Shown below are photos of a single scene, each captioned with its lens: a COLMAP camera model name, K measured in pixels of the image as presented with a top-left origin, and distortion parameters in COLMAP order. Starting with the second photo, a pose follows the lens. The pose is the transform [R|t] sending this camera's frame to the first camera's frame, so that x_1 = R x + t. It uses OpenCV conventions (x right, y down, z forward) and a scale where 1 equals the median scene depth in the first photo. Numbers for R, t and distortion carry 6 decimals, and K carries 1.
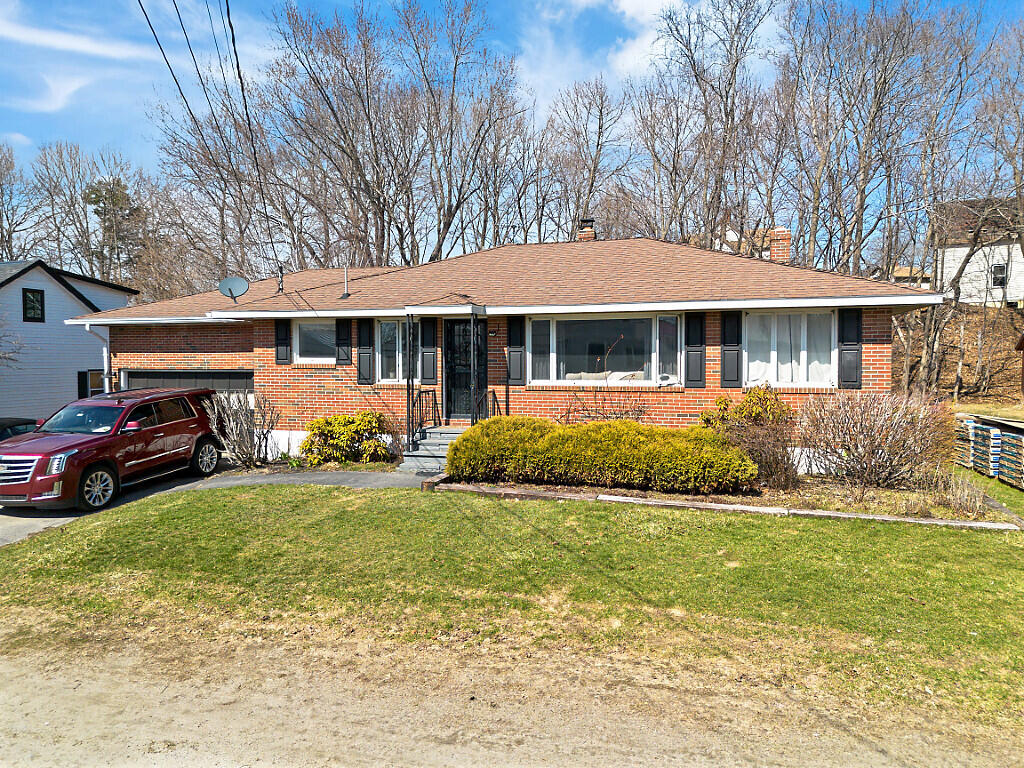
lens RADIAL K [[716.2, 0, 512.0], [0, 716.2, 384.0], [0, 0, 1]] dist [0.079684, -0.078298]
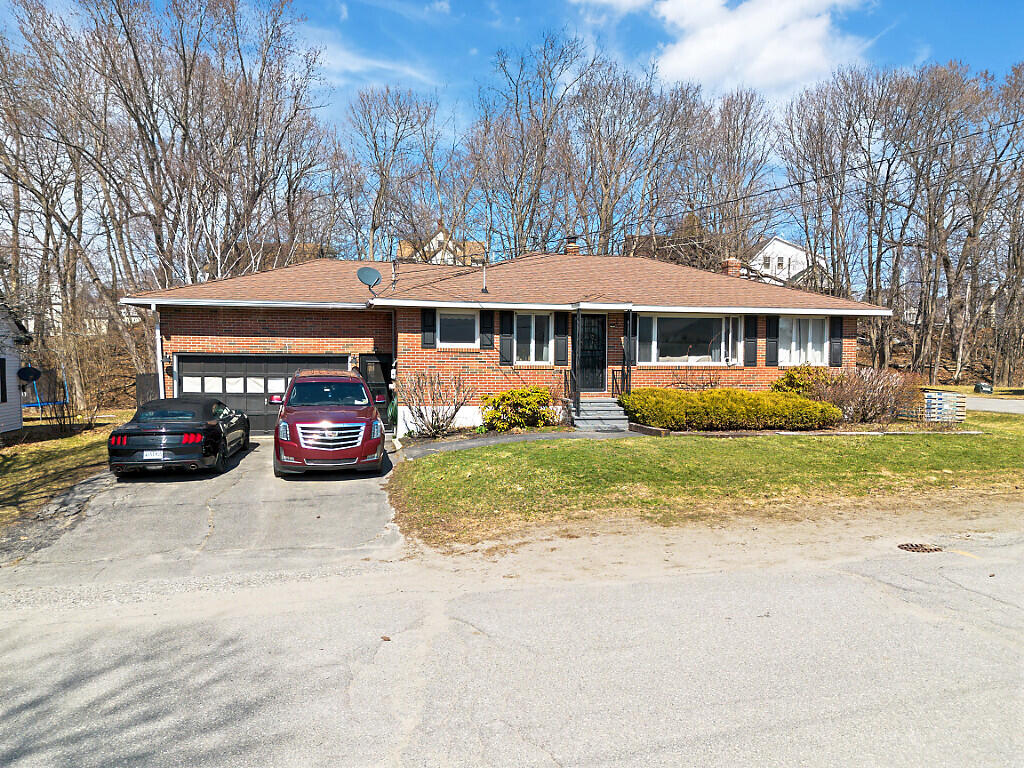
lens RADIAL K [[744.6, 0, 512.0], [0, 744.6, 384.0], [0, 0, 1]] dist [0.086420, -0.096254]
pose [[0.873307, -0.007712, 0.487110, -0.892340], [0.010226, 0.999945, -0.002504, 0.038470], [-0.487063, 0.007168, 0.873337, -0.101423]]
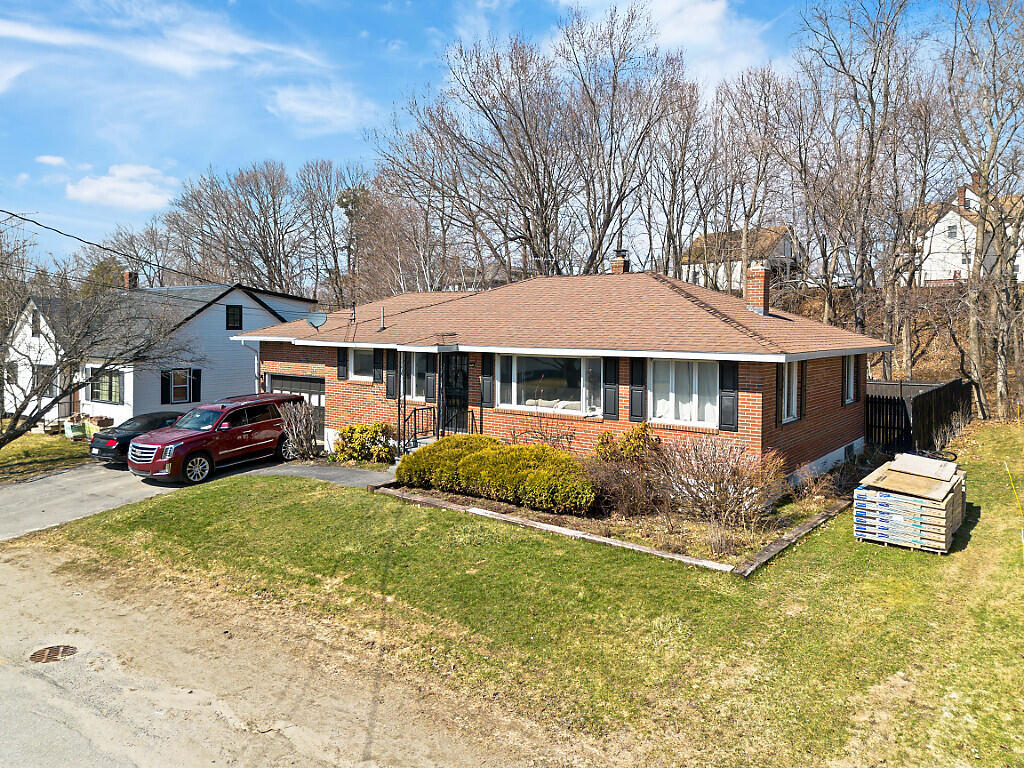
lens RADIAL K [[729.5, 0, 510.6], [0, 729.5, 347.9], [0, 0, 1]] dist [0.071415, -0.053024]
pose [[0.941363, 0.019540, -0.336829, 0.483183], [-0.022083, 0.999749, -0.003721, -0.100645], [0.336672, 0.010941, 0.941558, -0.174690]]
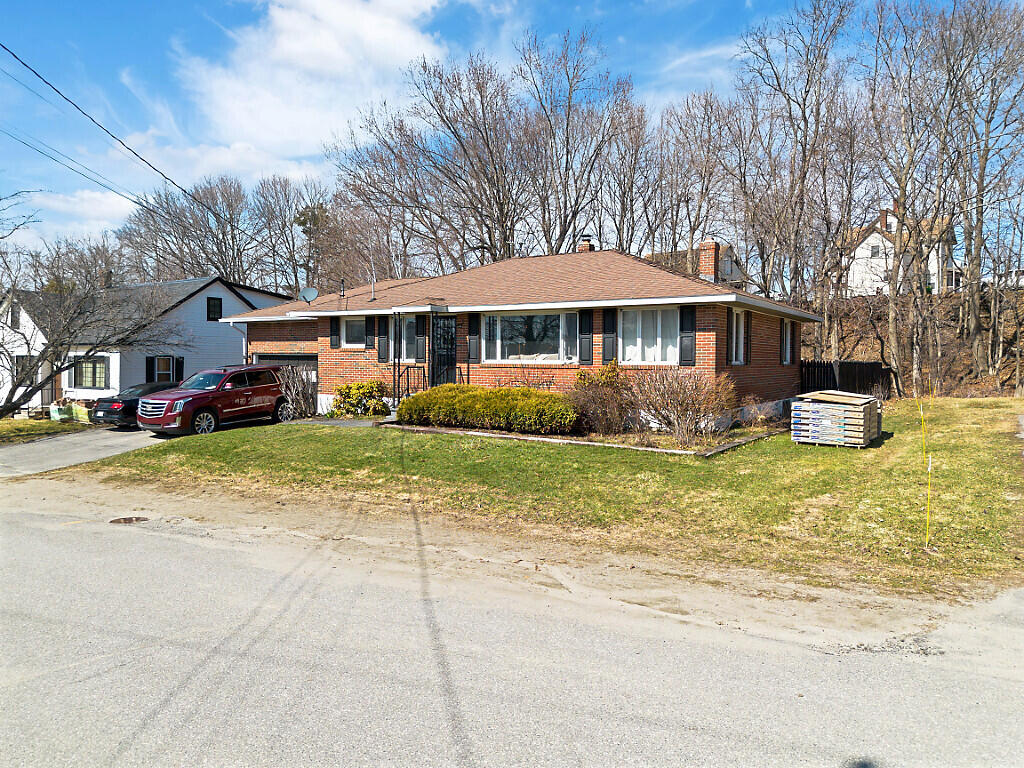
lens RADIAL K [[715.9, 0, 512.0], [0, 715.9, 384.0], [0, 0, 1]] dist [0.087254, -0.085003]
pose [[0.963252, 0.017776, -0.268011, 0.465464], [-0.017677, 0.999840, 0.002783, 0.037860], [0.268018, 0.002057, 0.963412, -0.320533]]
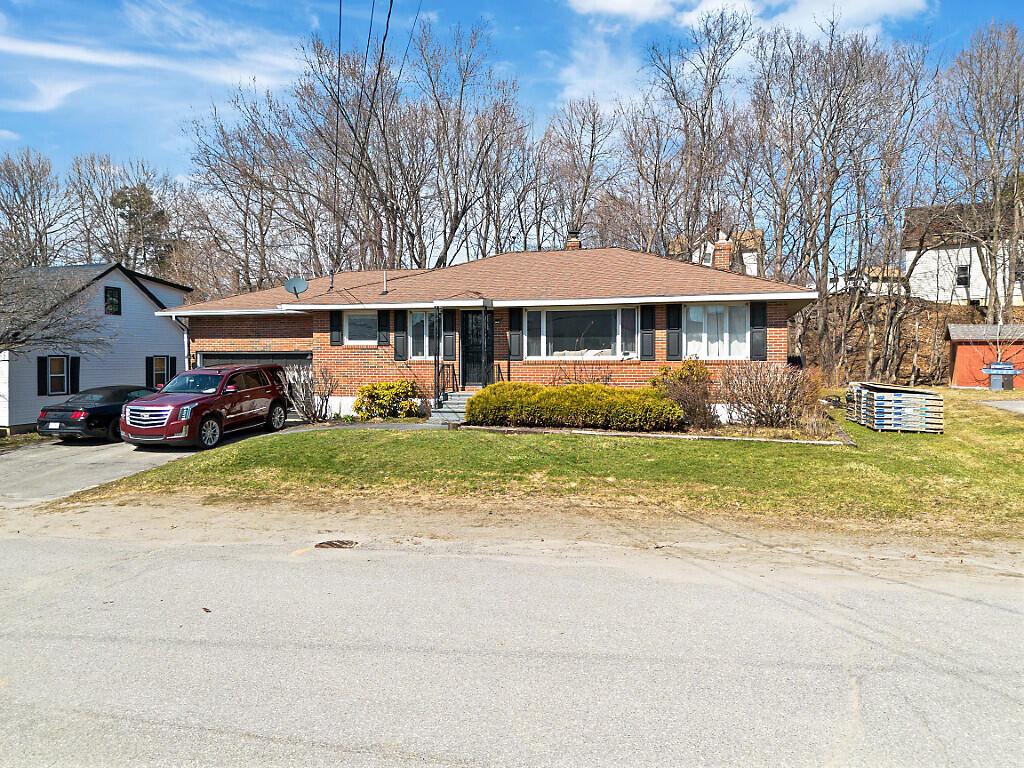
lens RADIAL K [[719.0, 0, 511.5], [0, 719.0, 371.4], [0, 0, 1]] dist [0.098357, -0.110463]
pose [[0.999999, 0.001206, -0.001222, -0.000116], [-0.001226, 0.999868, -0.016229, 0.046010], [0.001202, 0.016231, 0.999868, -0.342934]]
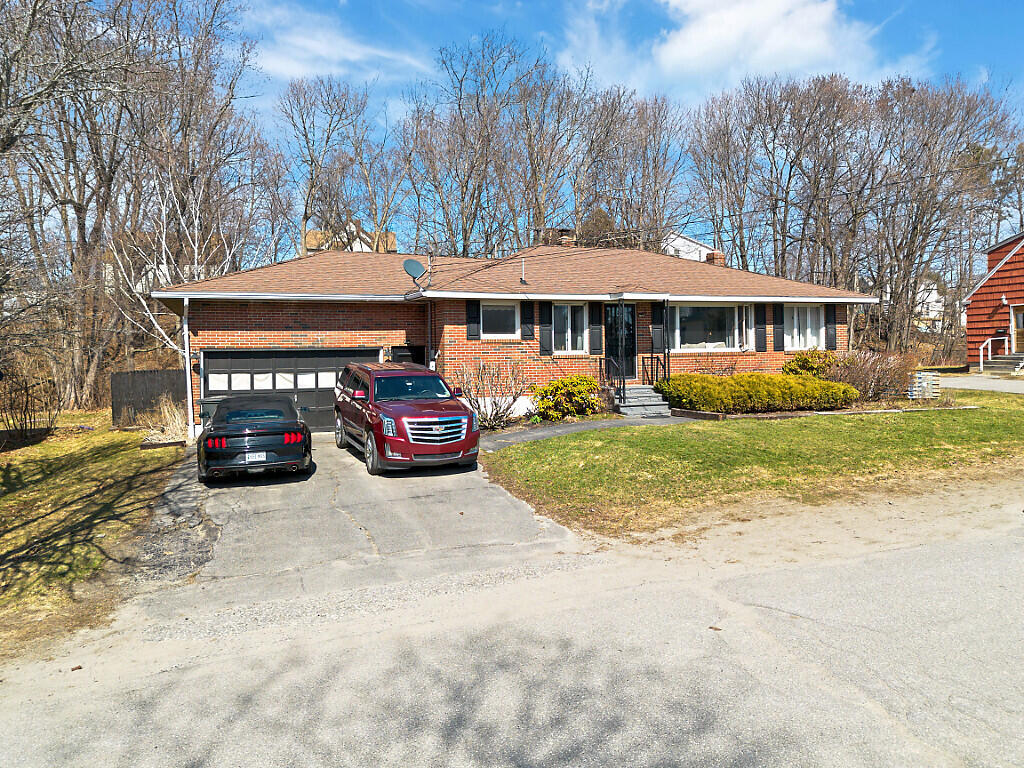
lens RADIAL K [[733.0, 0, 508.4], [0, 733.0, 367.2], [0, 0, 1]] dist [0.089341, -0.110211]
pose [[0.785546, -0.022924, 0.618378, -1.137508], [0.034322, 0.999389, -0.006552, 0.029398], [-0.617850, 0.026371, 0.785853, 0.071774]]
